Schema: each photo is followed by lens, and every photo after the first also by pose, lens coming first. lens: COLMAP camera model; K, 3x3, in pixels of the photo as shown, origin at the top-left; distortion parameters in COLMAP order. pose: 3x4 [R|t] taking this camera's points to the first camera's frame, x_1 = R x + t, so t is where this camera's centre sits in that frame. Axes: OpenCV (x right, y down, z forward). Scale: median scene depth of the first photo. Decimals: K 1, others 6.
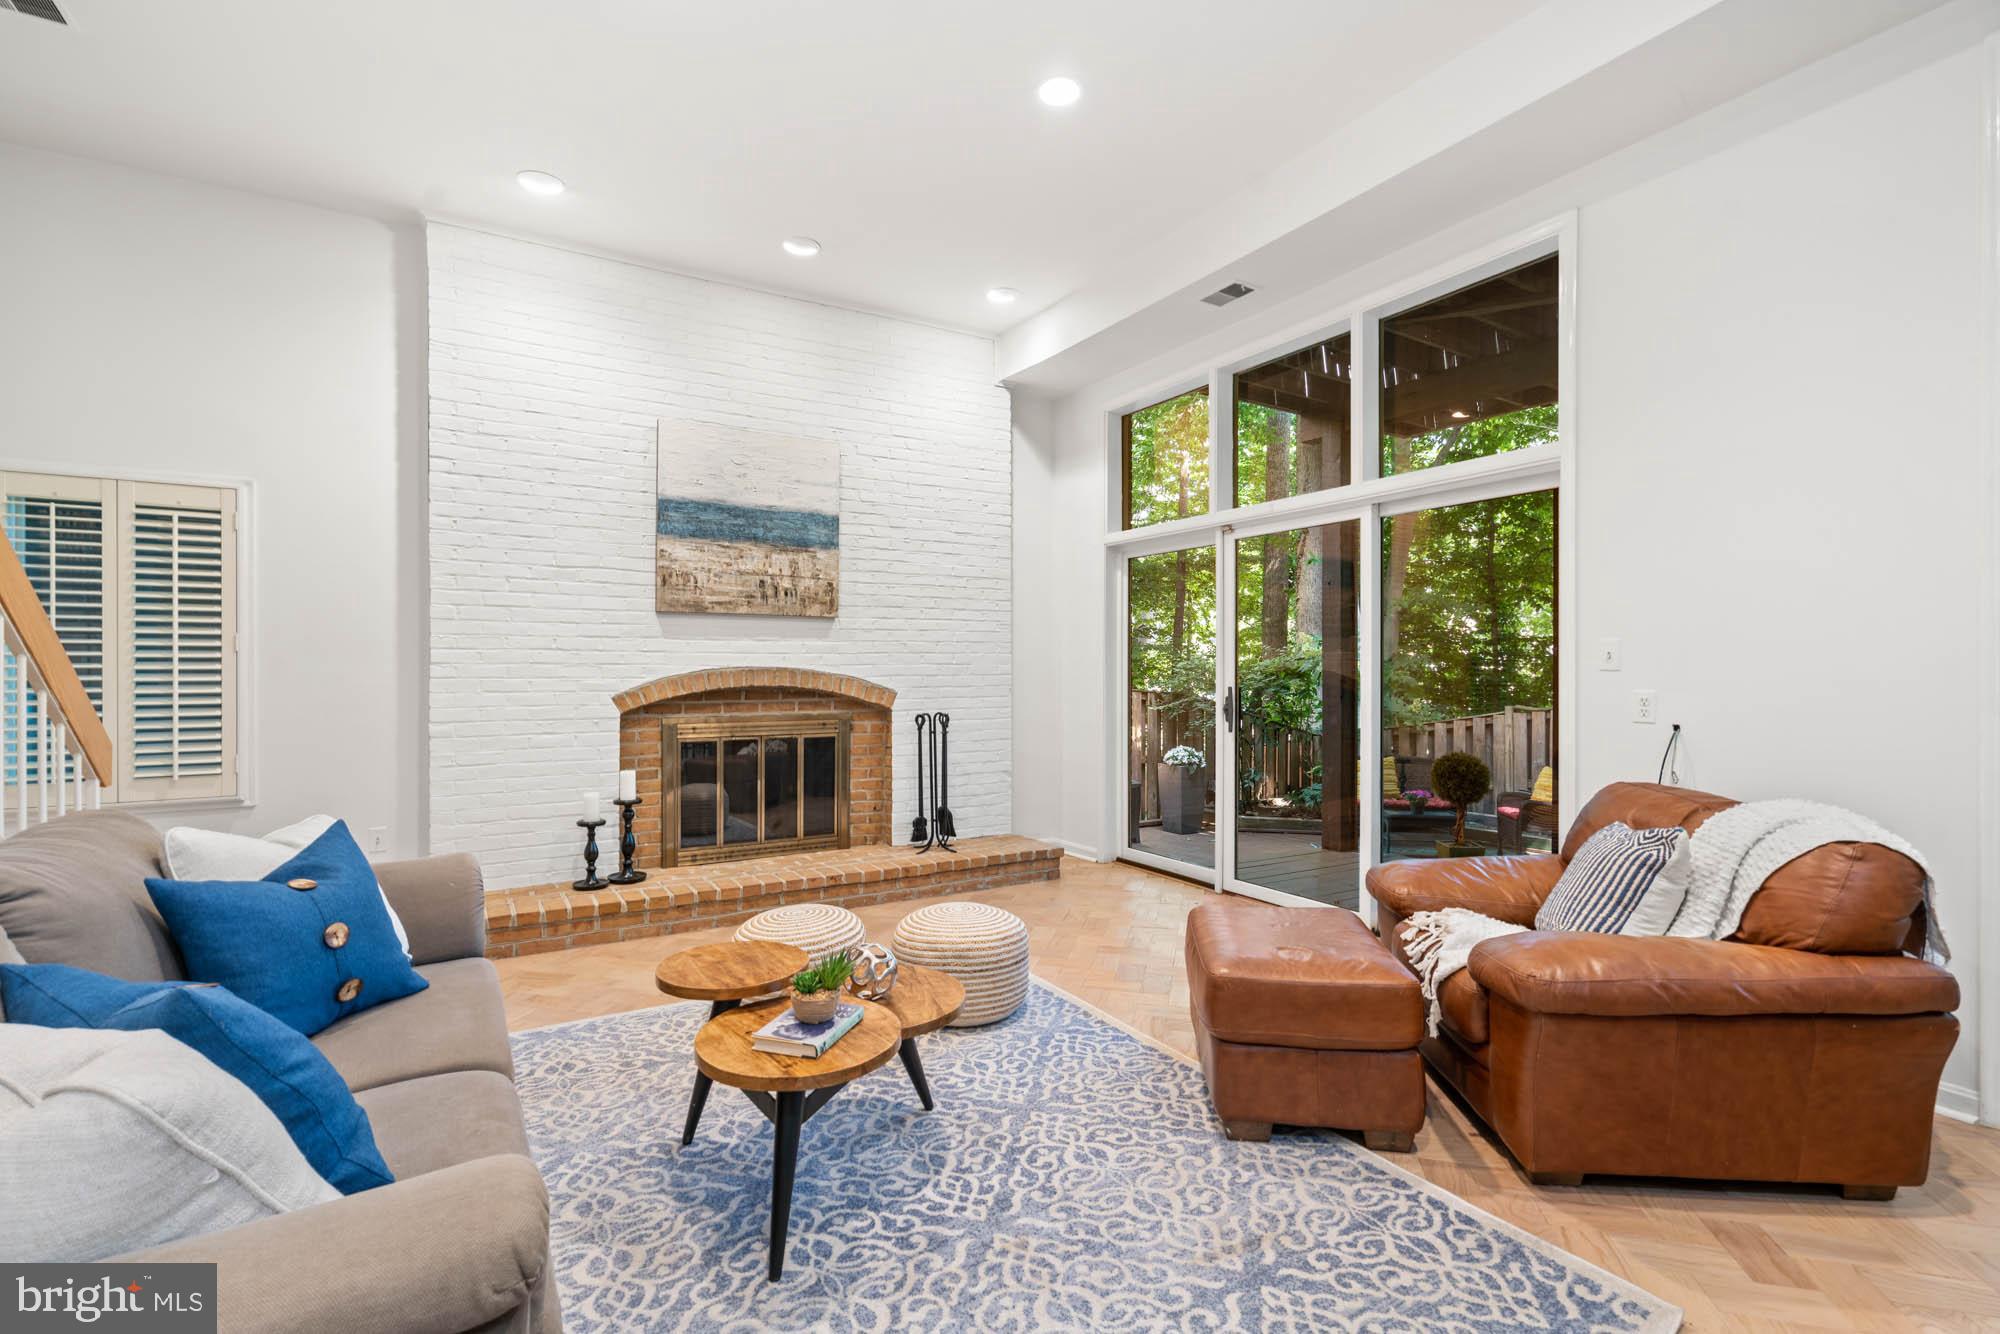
lens RADIAL K [[900.3, 0, 988.4], [0, 900.3, 668.6], [0, 0, 1]] dist [-0.011409, 0.000480]
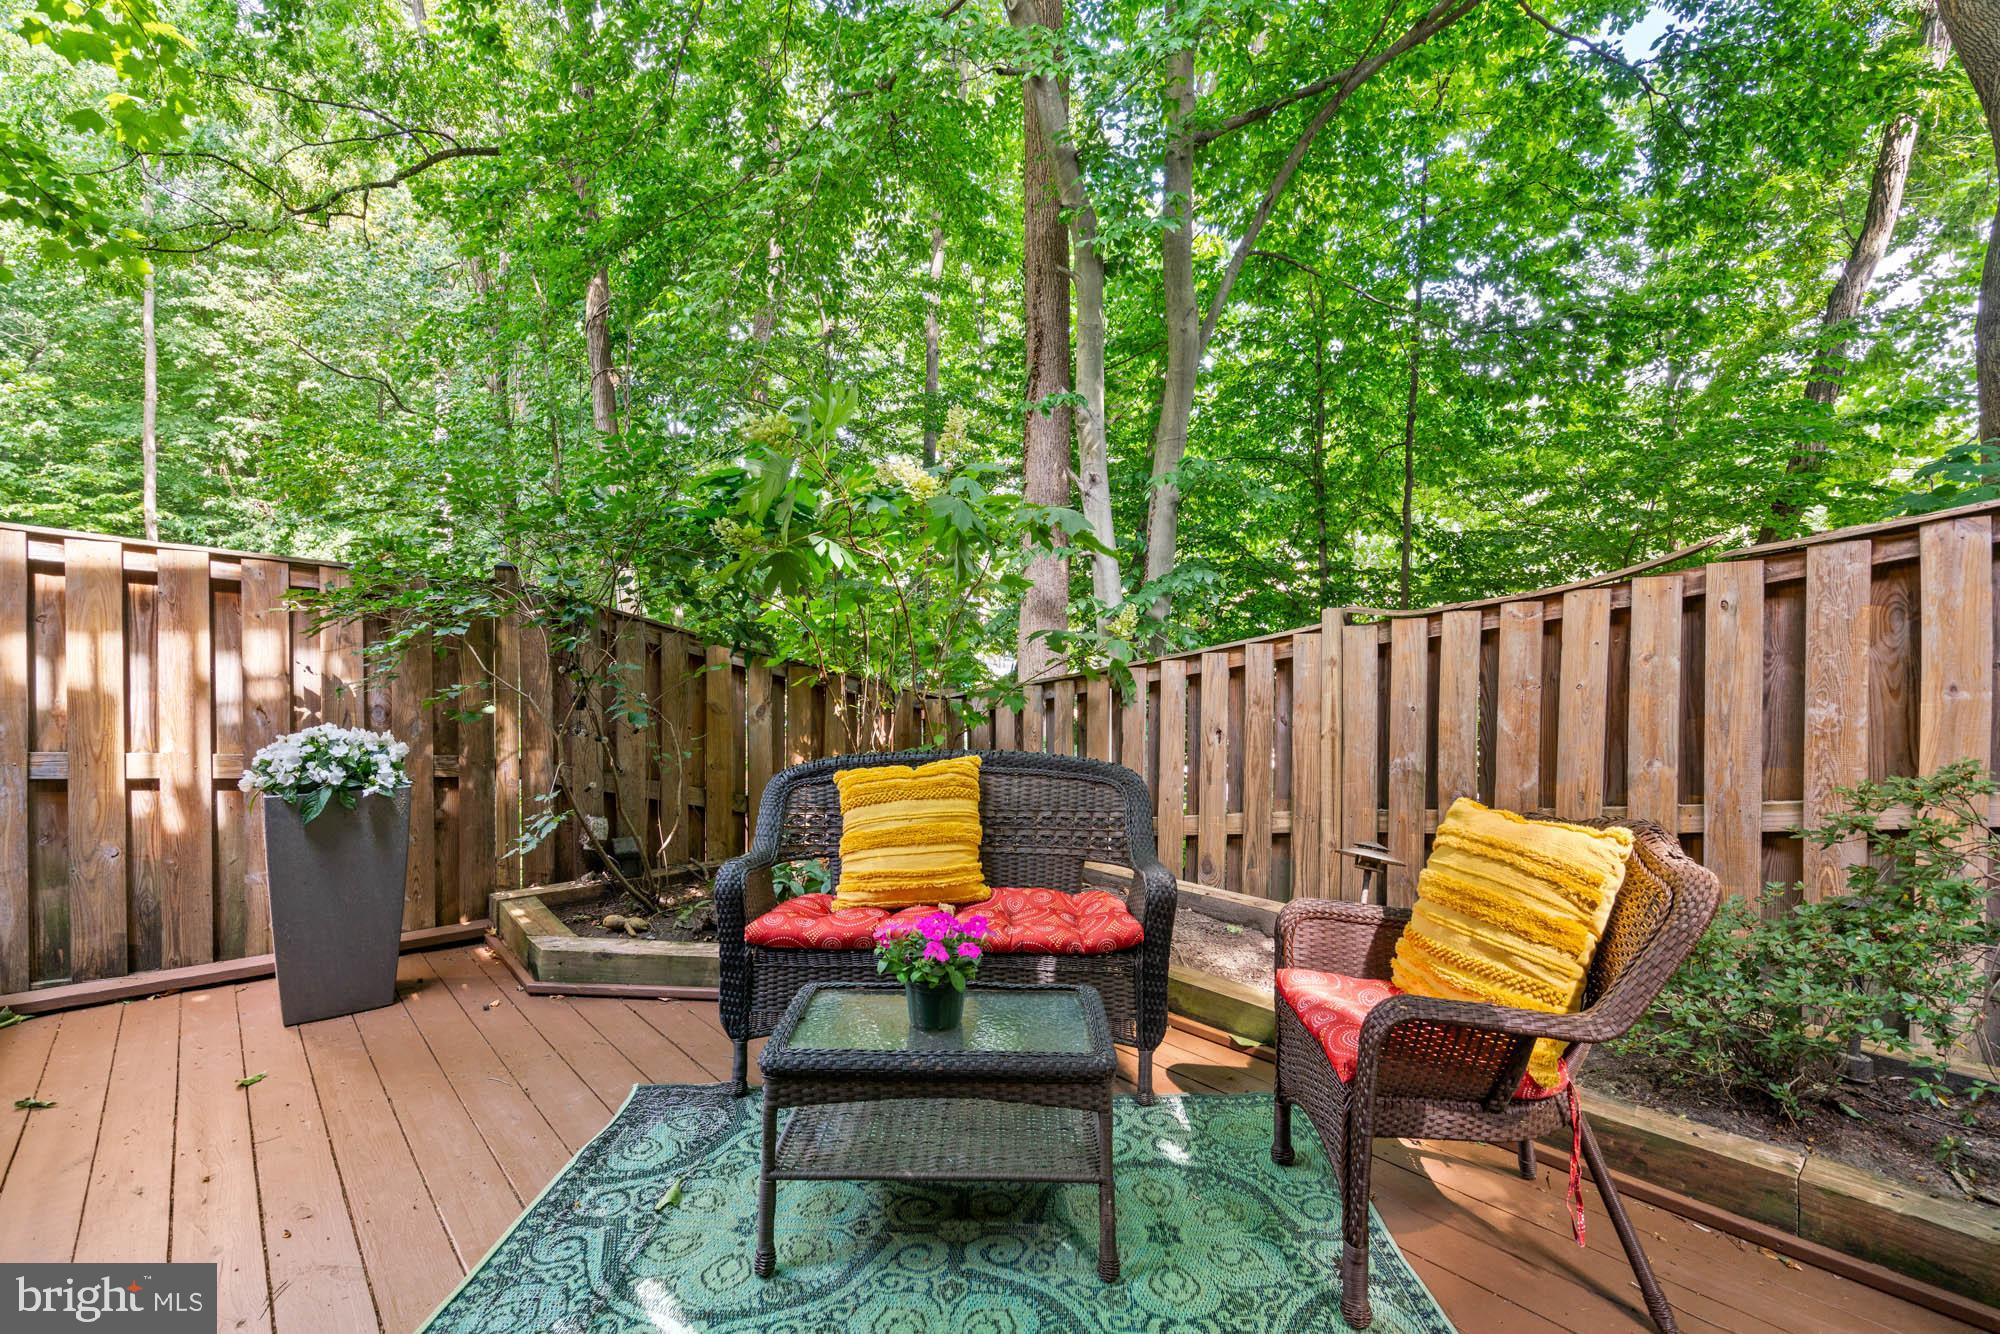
lens RADIAL K [[900.3, 0, 988.4], [0, 900.3, 668.6], [0, 0, 1]] dist [-0.011409, 0.000480]
pose [[0.988836, 0.000936, 0.149005, 0.803825], [-0.004663, 0.999685, 0.024663, 0.120072], [-0.148934, -0.025082, 0.988529, 1.365716]]
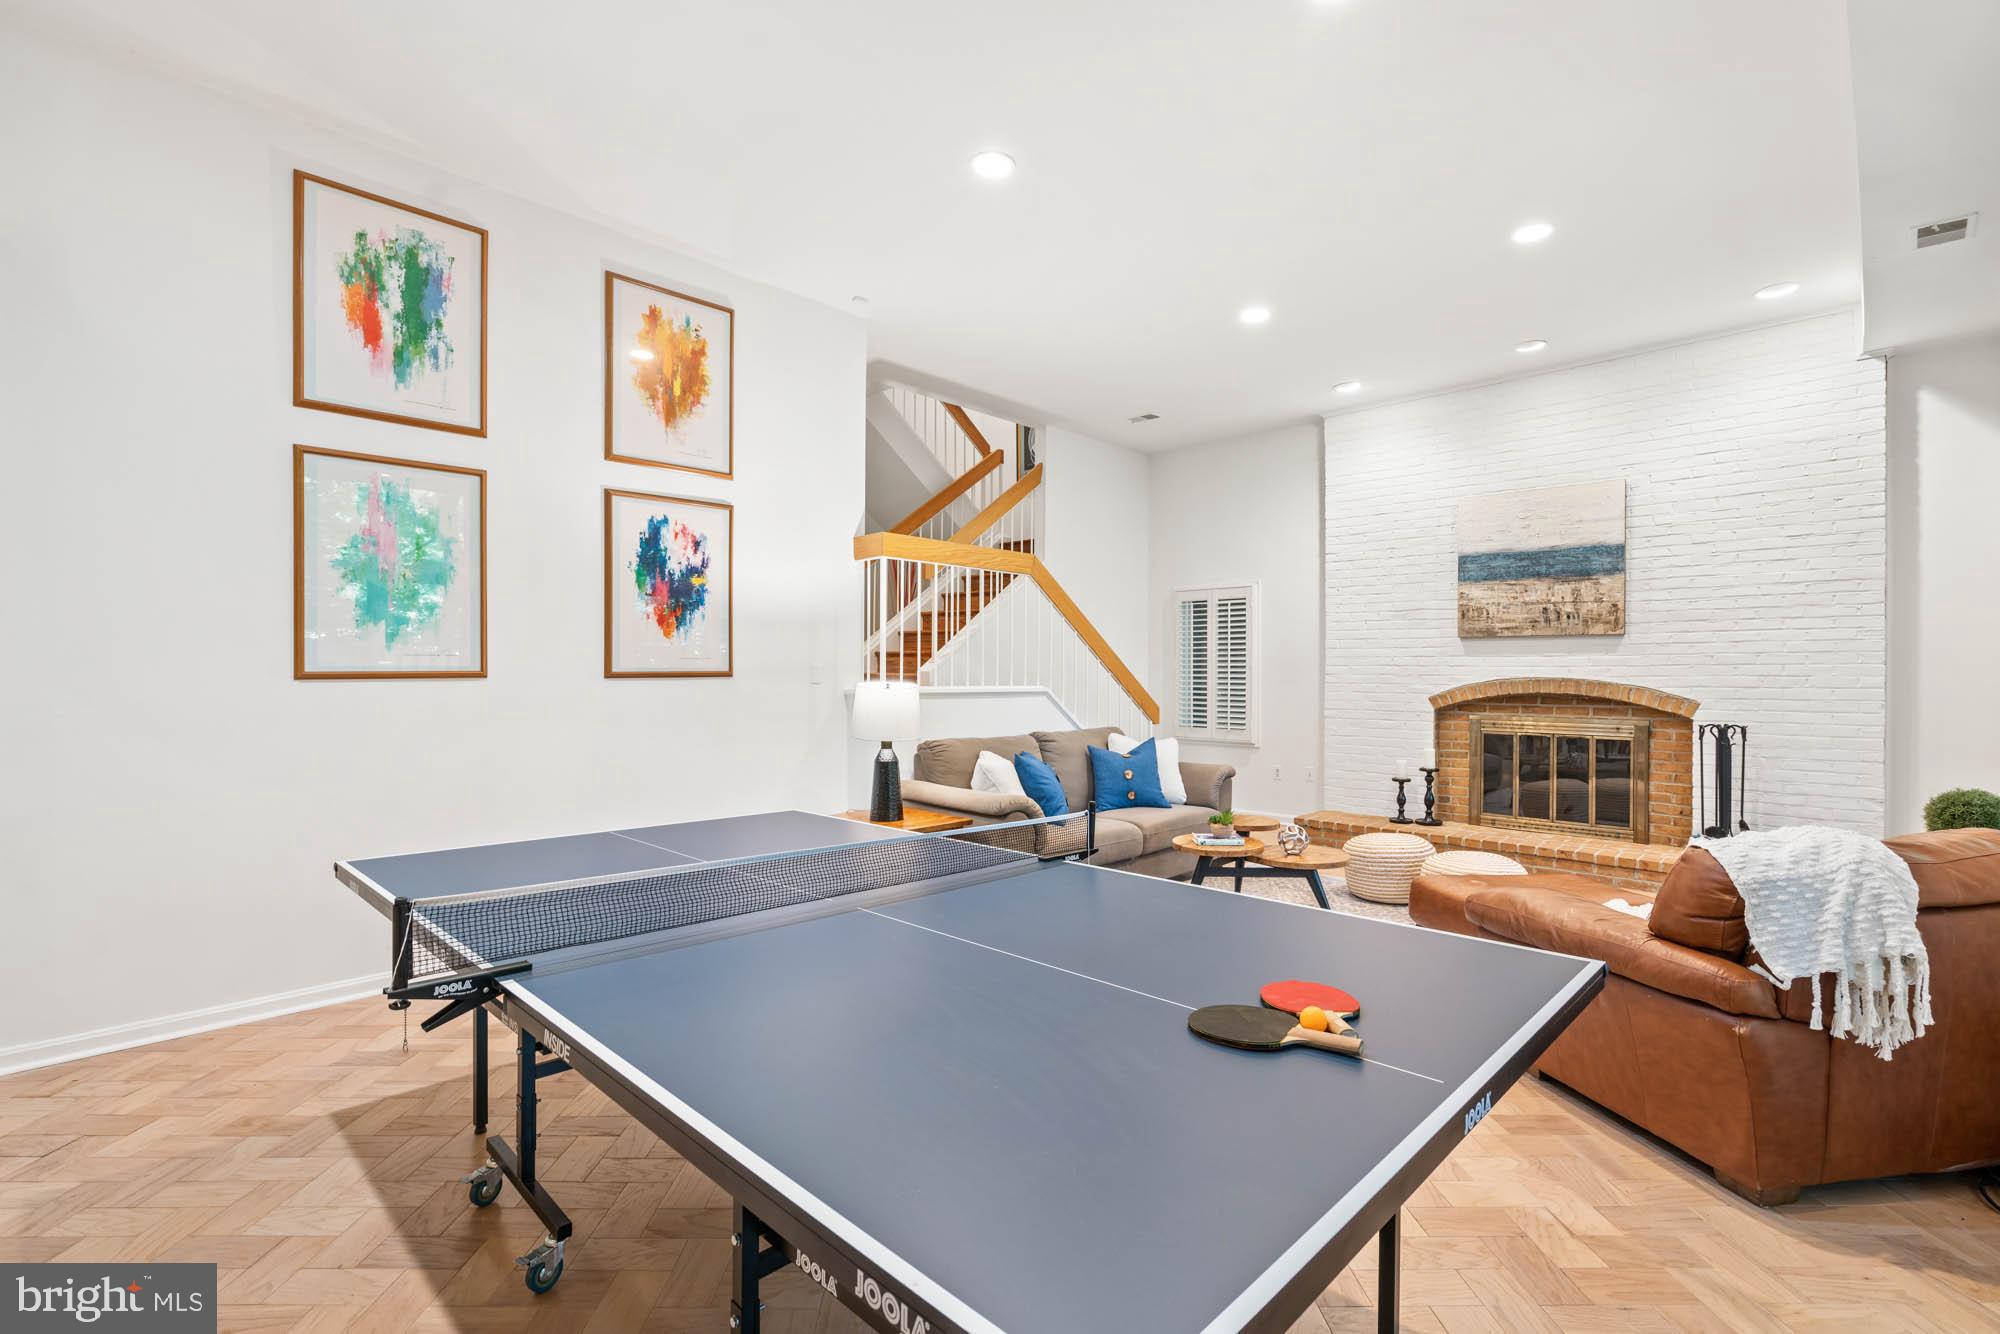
lens RADIAL K [[900.3, 0, 988.4], [0, 900.3, 668.6], [0, 0, 1]] dist [-0.011409, 0.000480]
pose [[0.250928, -0.001816, -0.968004, 0.758870], [-0.002951, 0.999992, -0.002641, -0.008944], [0.968001, 0.003520, 0.250920, -0.051137]]
